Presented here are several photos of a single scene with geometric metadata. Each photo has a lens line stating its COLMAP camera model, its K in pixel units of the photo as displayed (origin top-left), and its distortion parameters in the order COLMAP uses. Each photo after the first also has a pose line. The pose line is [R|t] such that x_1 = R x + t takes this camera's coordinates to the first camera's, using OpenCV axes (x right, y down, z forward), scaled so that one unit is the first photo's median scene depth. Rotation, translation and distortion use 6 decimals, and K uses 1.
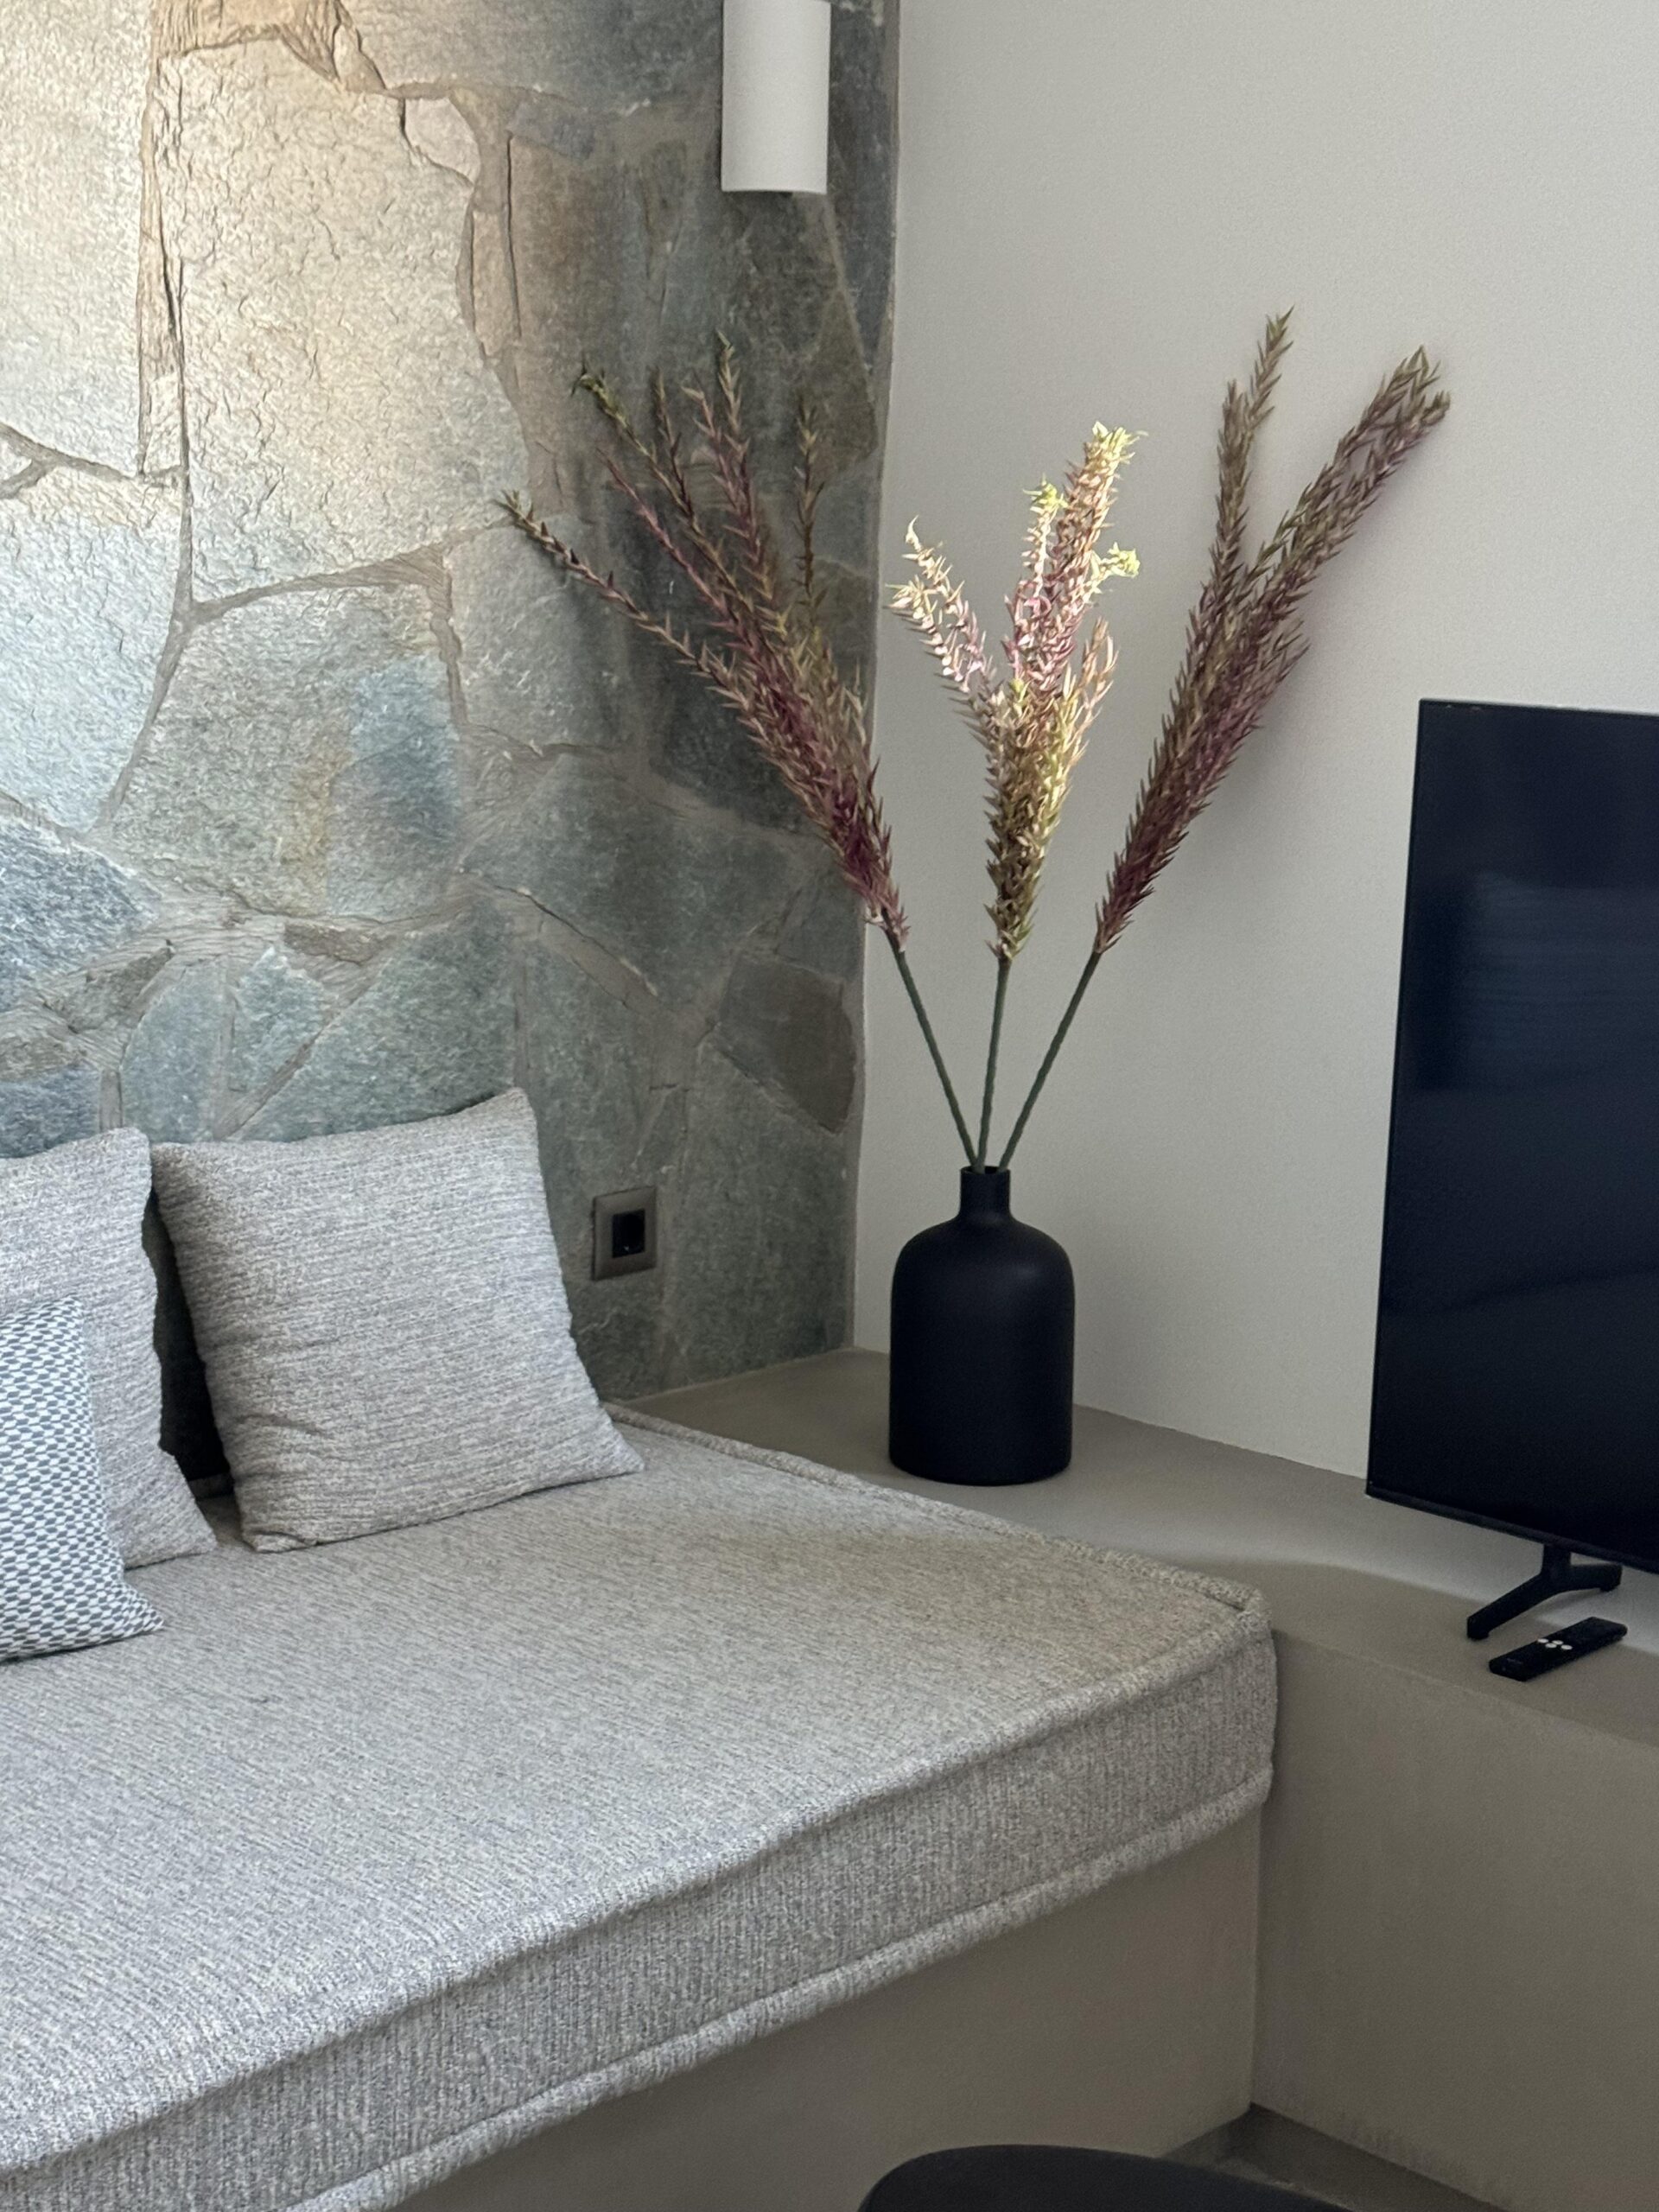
lens RADIAL K [[3472.4, 0, 829.5], [0, 3472.4, 1106.0], [0, 0, 1]] dist [0.077524, 0.085908]
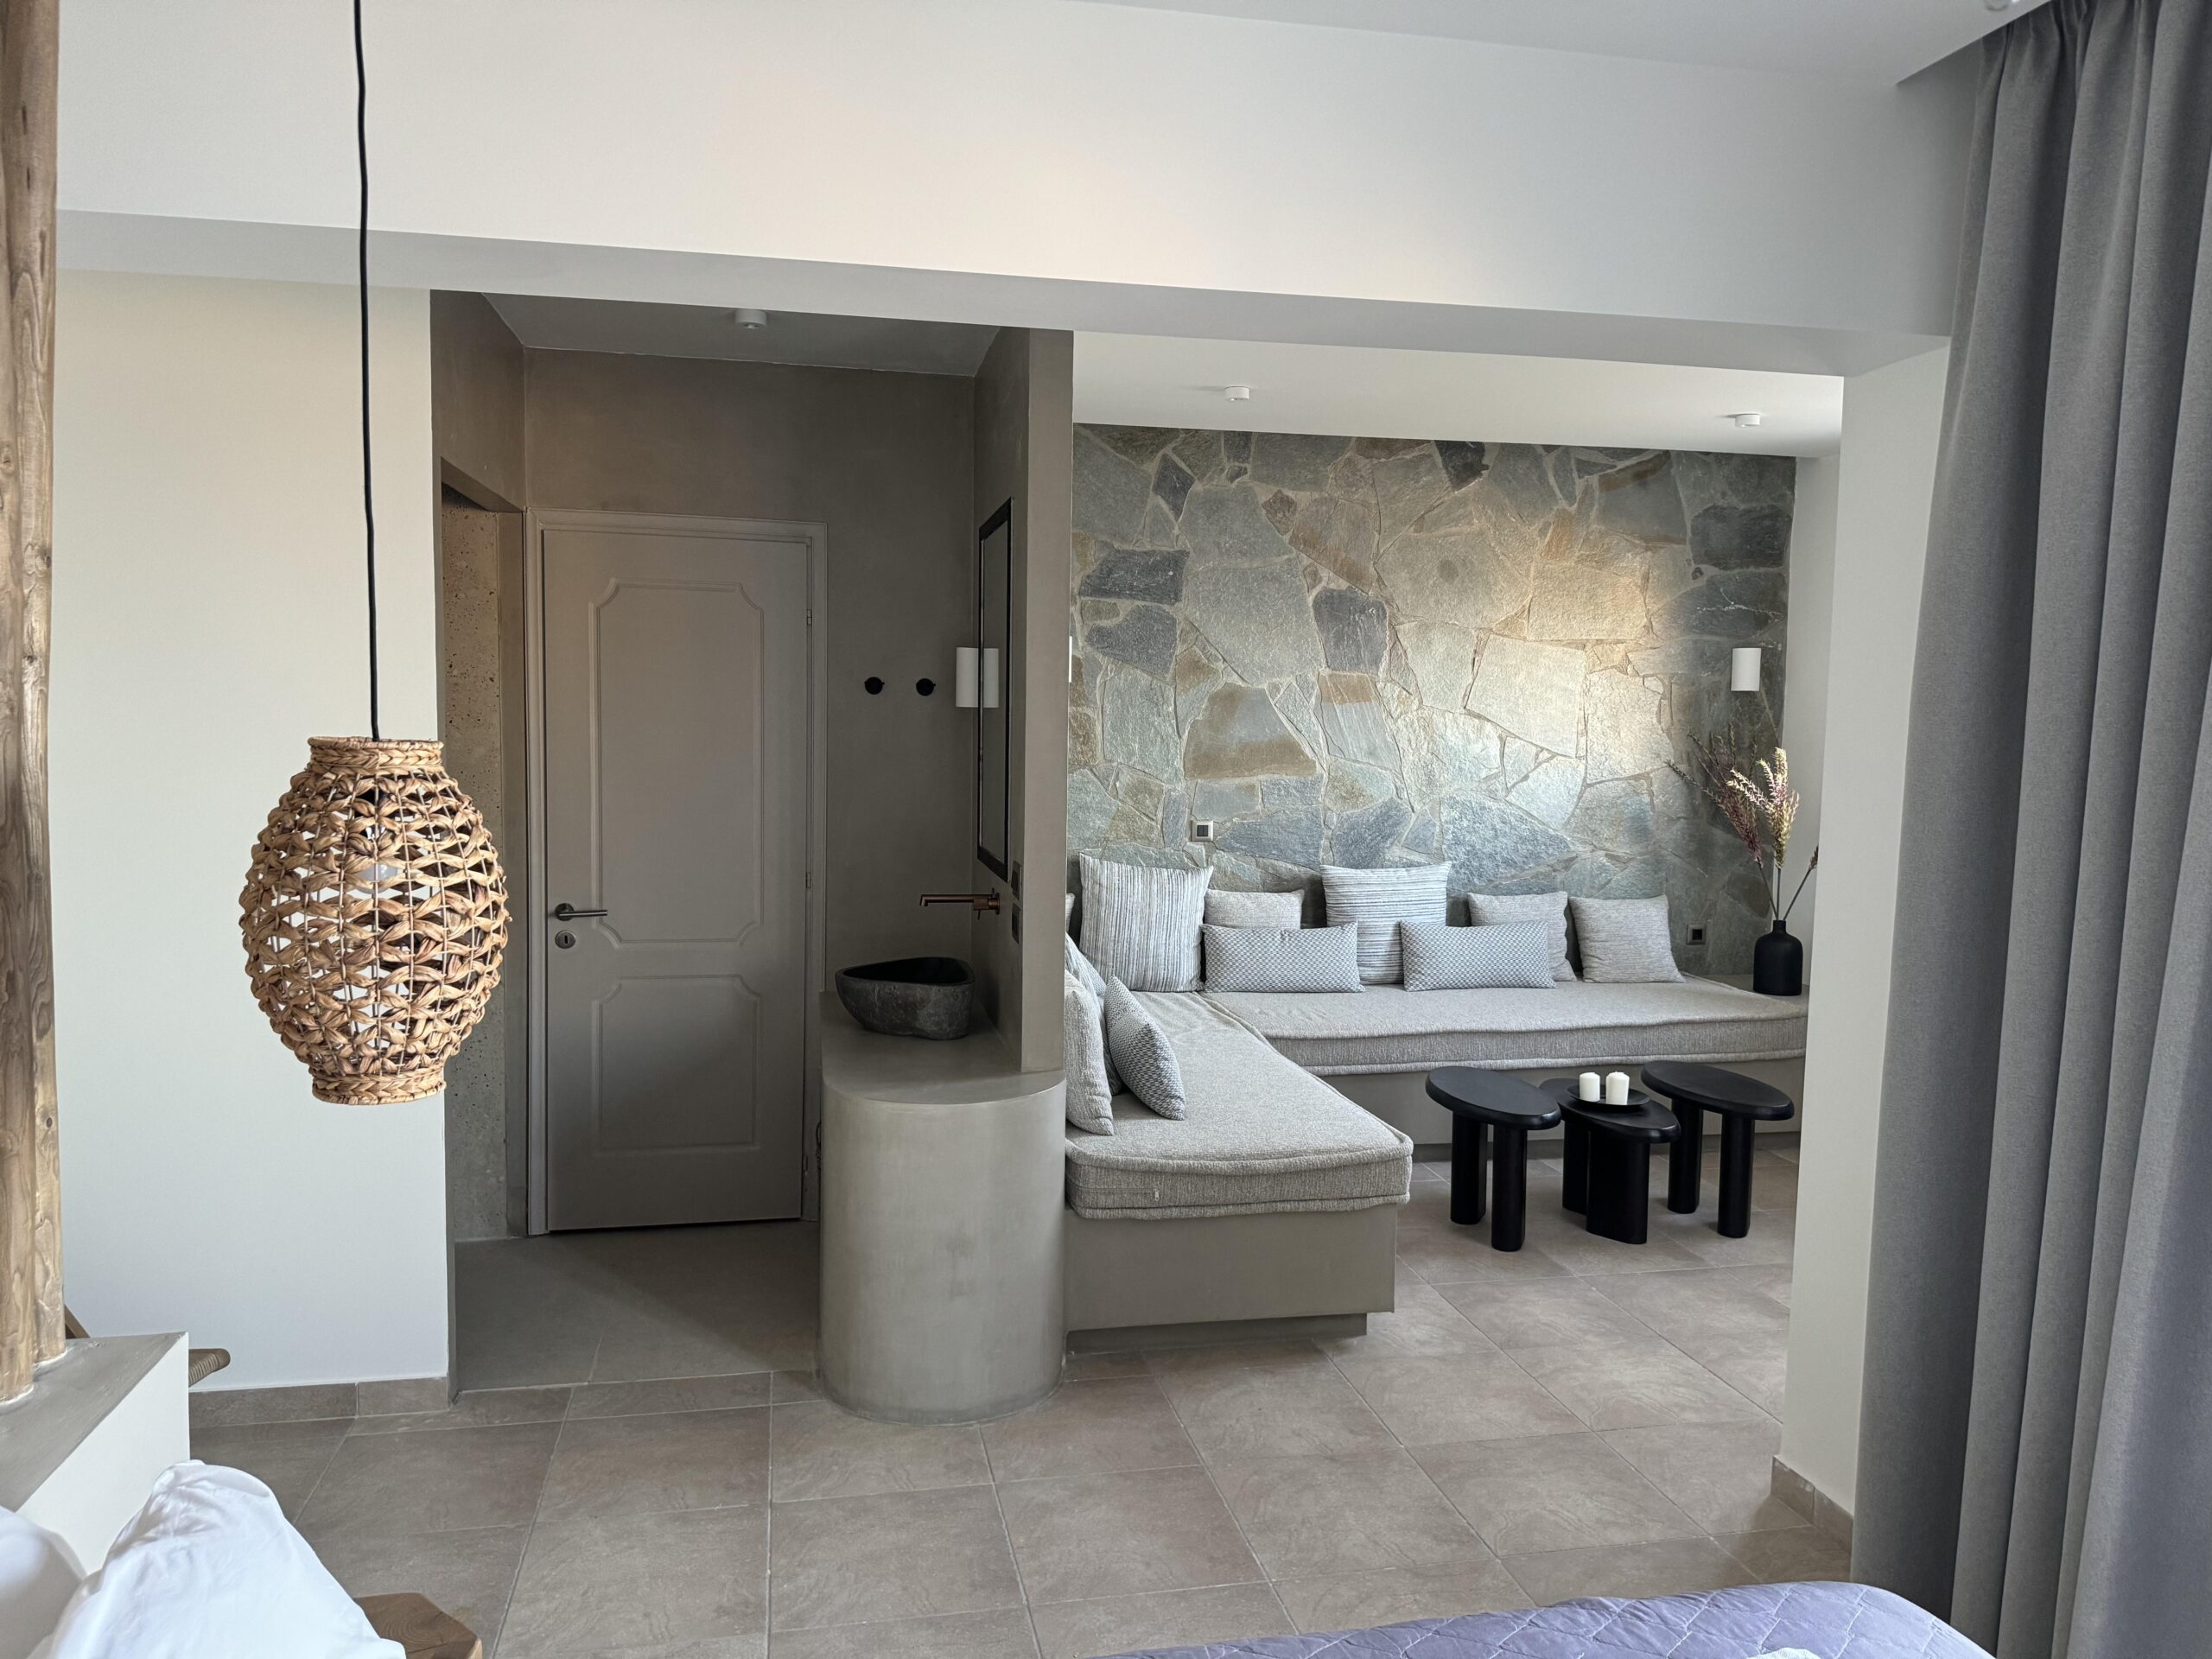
lens RADIAL K [[1533.4, 0, 1106.0], [0, 1533.4, 829.5], [0, 0, 1]] dist [0.172951, -0.299228]
pose [[0.823446, 0.031951, -0.566494, 0.462048], [-0.097394, 0.991554, -0.085647, 0.157226], [0.558972, 0.125699, 0.819603, -1.056814]]
